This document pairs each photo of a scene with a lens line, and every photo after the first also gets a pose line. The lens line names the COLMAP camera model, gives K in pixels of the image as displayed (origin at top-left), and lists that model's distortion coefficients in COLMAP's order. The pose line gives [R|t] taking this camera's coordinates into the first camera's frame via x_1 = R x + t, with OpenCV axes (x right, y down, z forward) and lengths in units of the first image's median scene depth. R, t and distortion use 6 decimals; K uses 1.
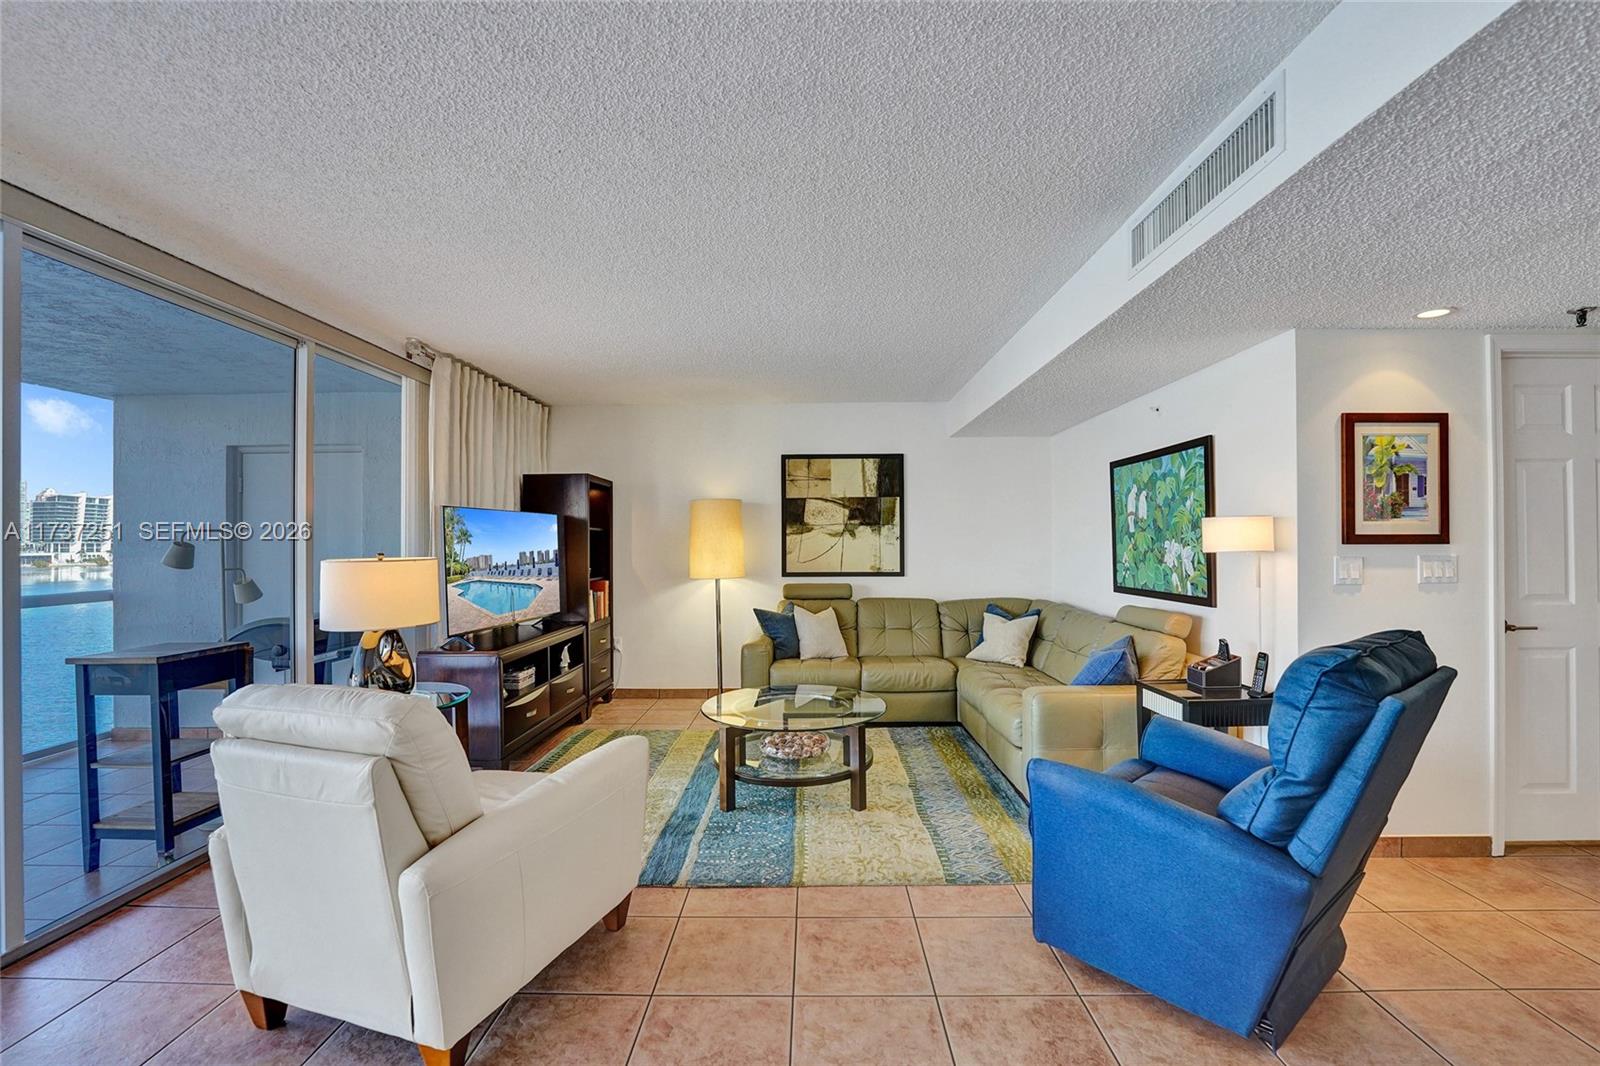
lens RADIAL K [[670.5, 0, 800.0], [0, 670.5, 533.0], [0, 0, 1]] dist [-0.028199, 0.000154]
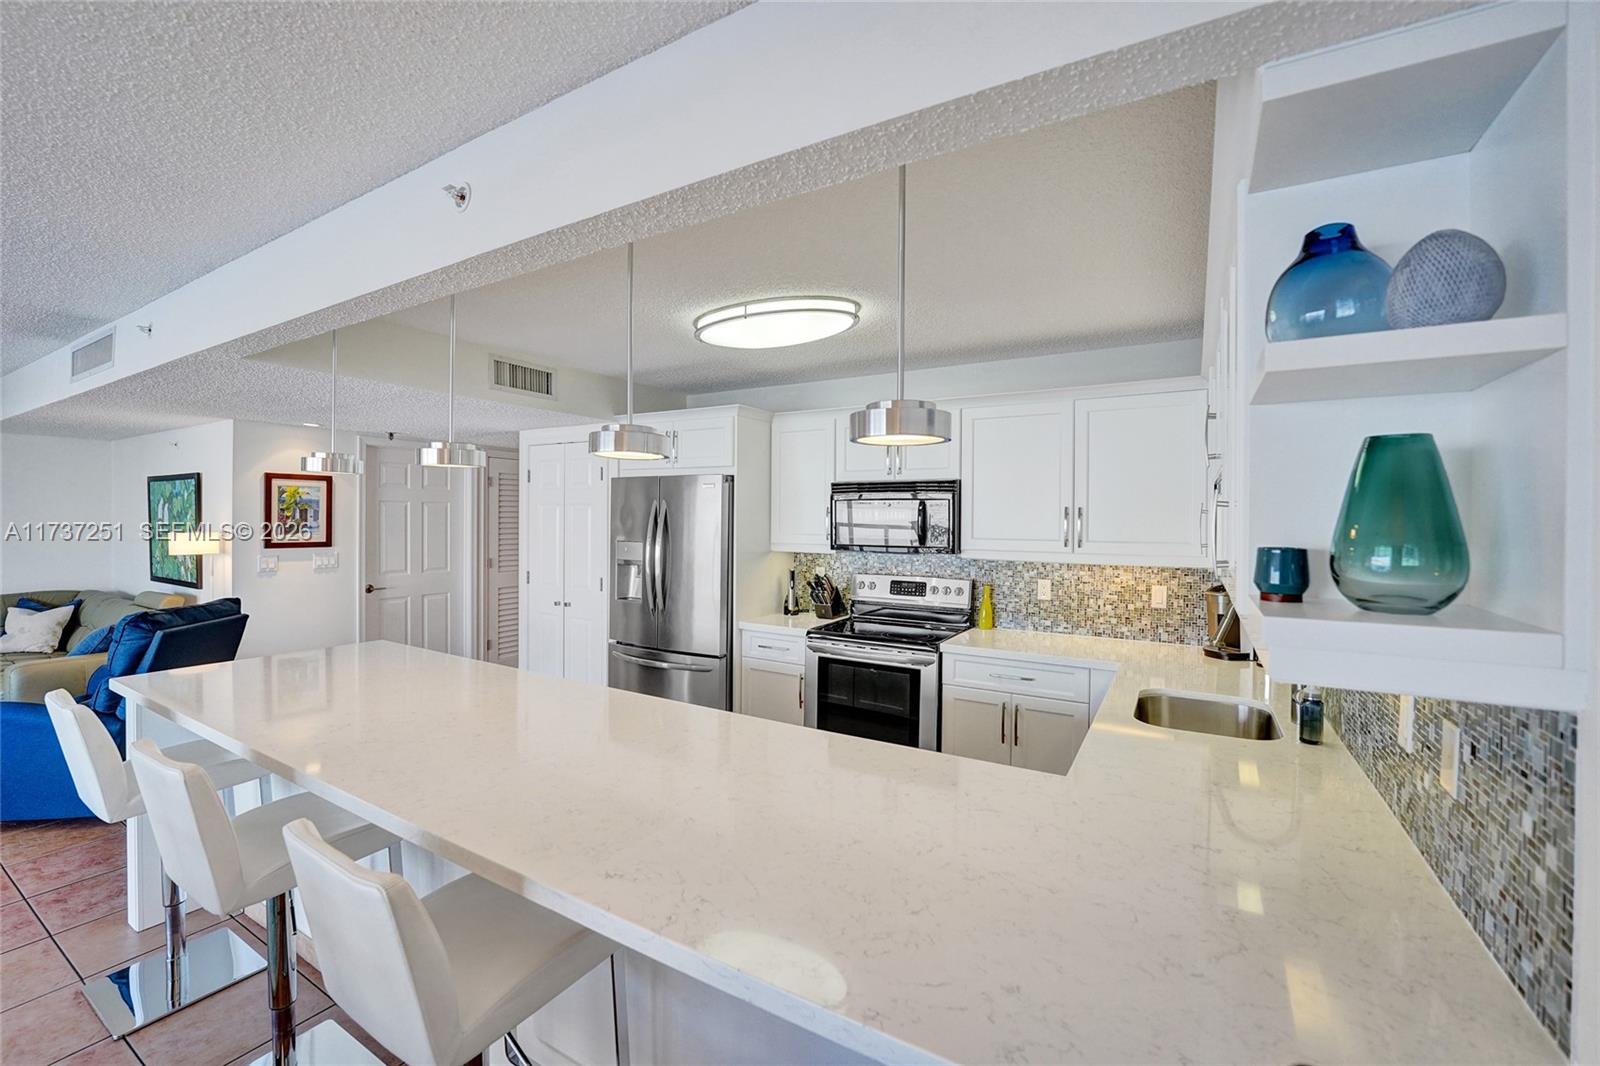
lens RADIAL K [[660.2, 0, 794.6], [0, 660.2, 524.2], [0, 0, 1]] dist [-0.021218, 0.000117]
pose [[0.502592, 0.000232, 0.864524, 0.029483], [-0.024983, 0.999586, 0.014255, -0.060531], [-0.864163, -0.028763, 0.502389, -0.606365]]
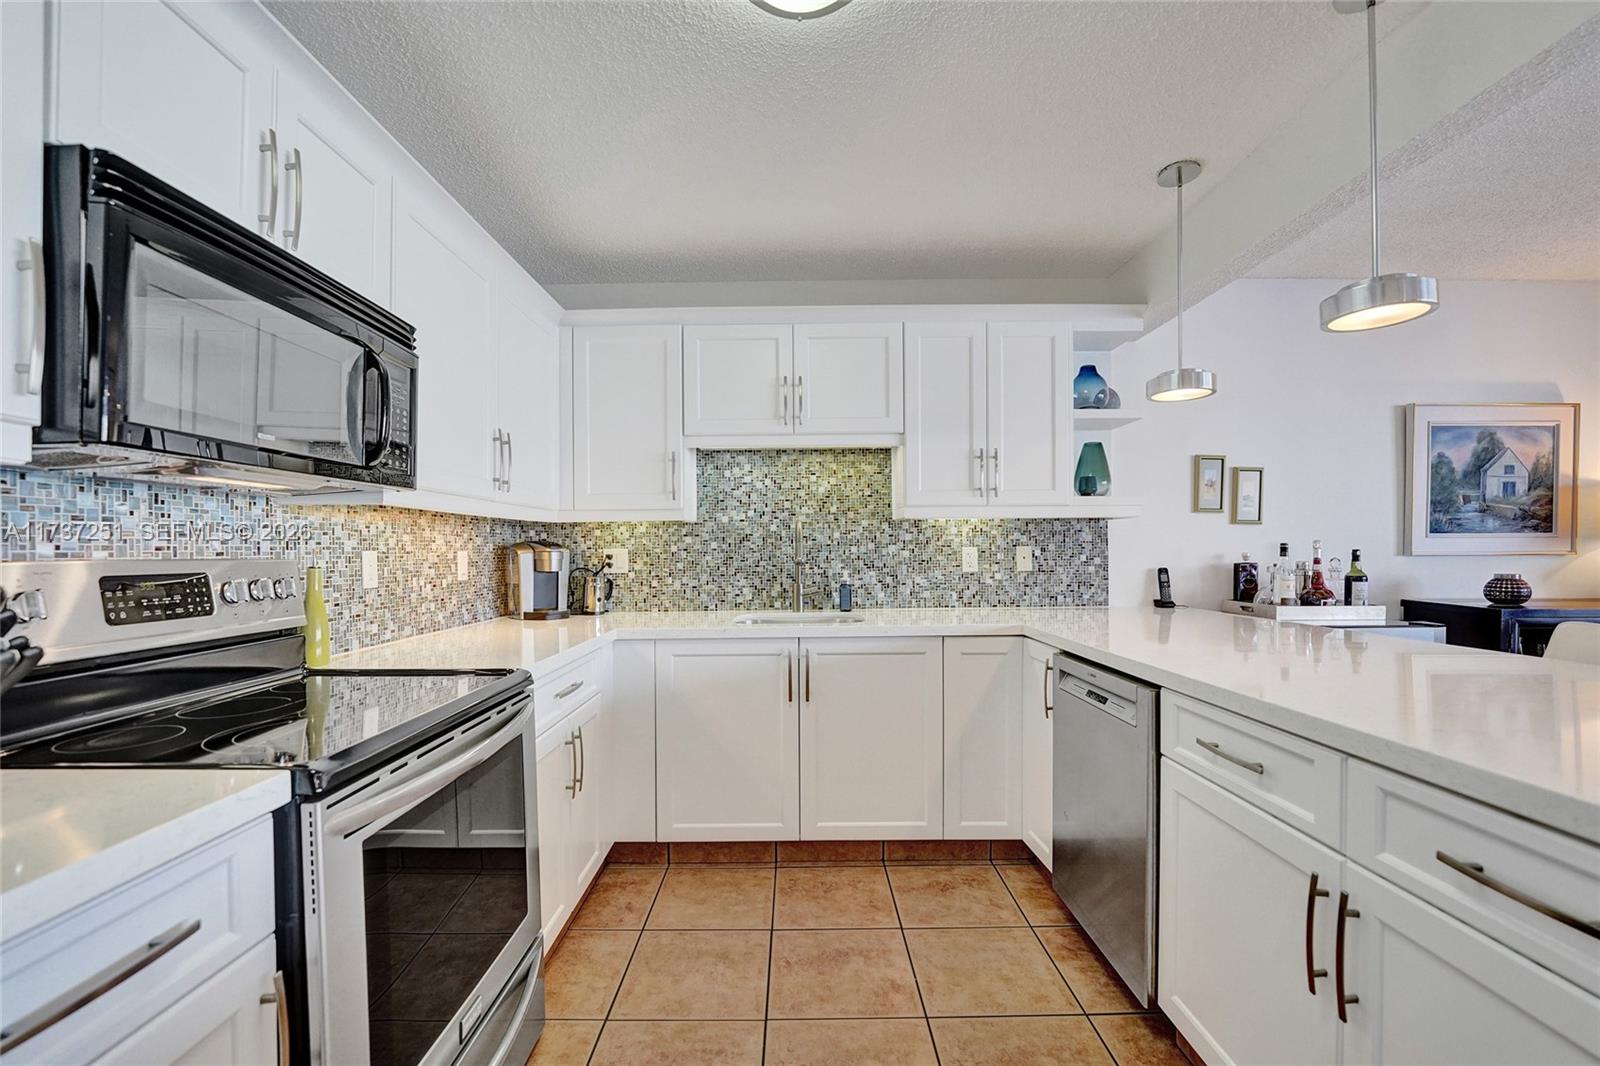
lens RADIAL K [[660.0, 0, 788.9], [0, 660.0, 552.3], [0, 0, 1]] dist [-0.036967, -0.000123]
pose [[-0.999866, 0.016277, -0.001540, 0.589120], [0.016296, 0.999784, -0.012936, 0.020841], [0.001330, -0.012959, -0.999915, -0.040203]]
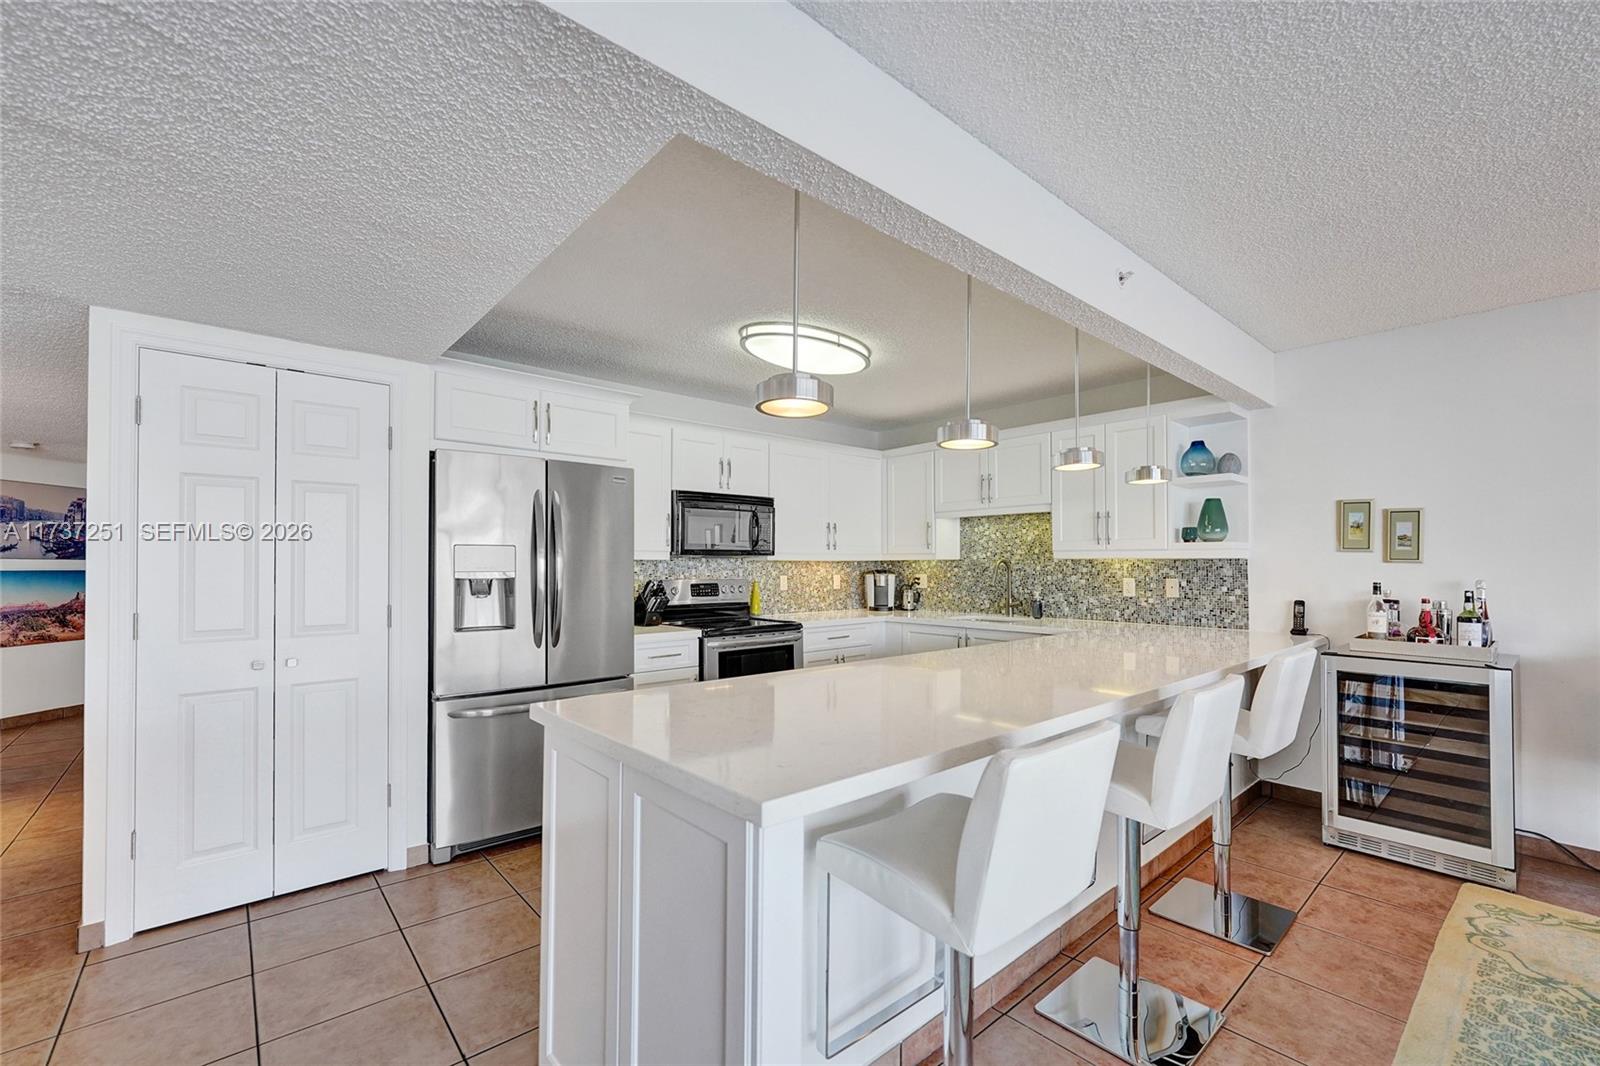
lens RADIAL K [[665.8, 0, 801.9], [0, 665.8, 548.2], [0, 0, 1]] dist [0.007661, 0.000010]
pose [[-0.670254, 0.025523, 0.741693, 0.025050], [-0.006389, 0.999173, -0.040158, 0.008510], [-0.742105, -0.031655, -0.669536, 0.248359]]
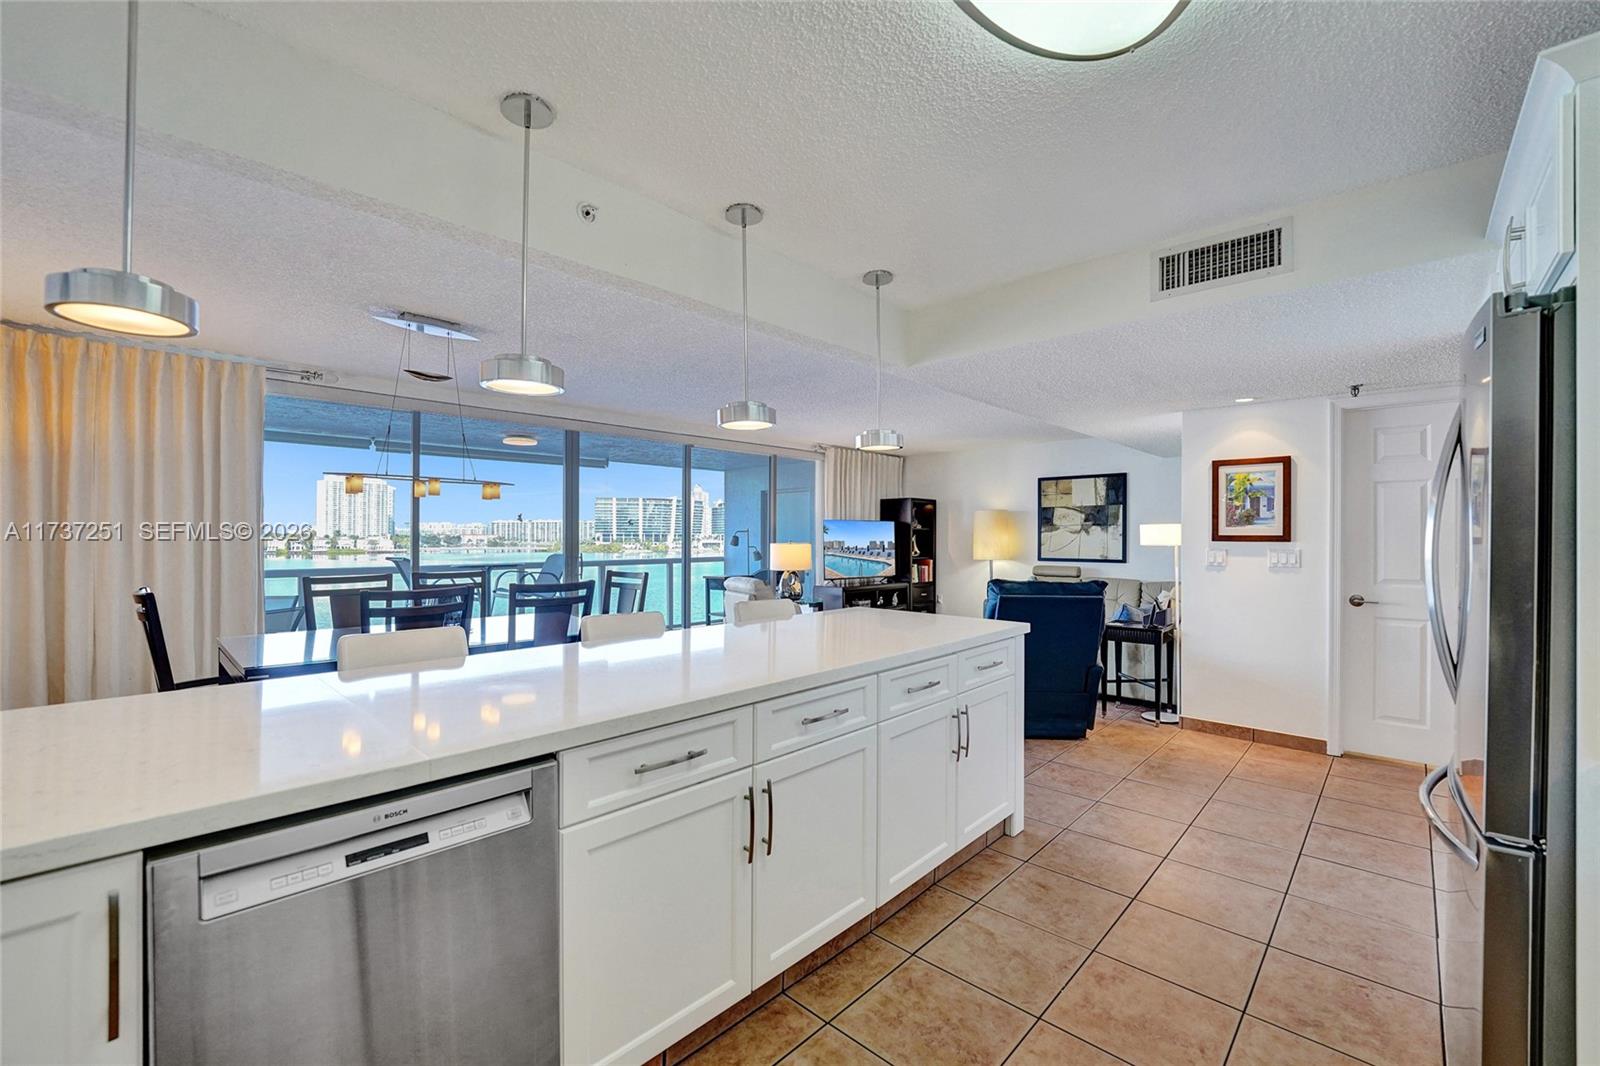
lens RADIAL K [[665.8, 0, 801.9], [0, 665.8, 548.2], [0, 0, 1]] dist [0.007661, 0.000010]
pose [[0.742960, 0.017625, -0.669104, 0.678260], [0.004239, 0.999509, 0.031035, -0.012222], [0.669322, -0.025894, 0.742521, -0.525369]]
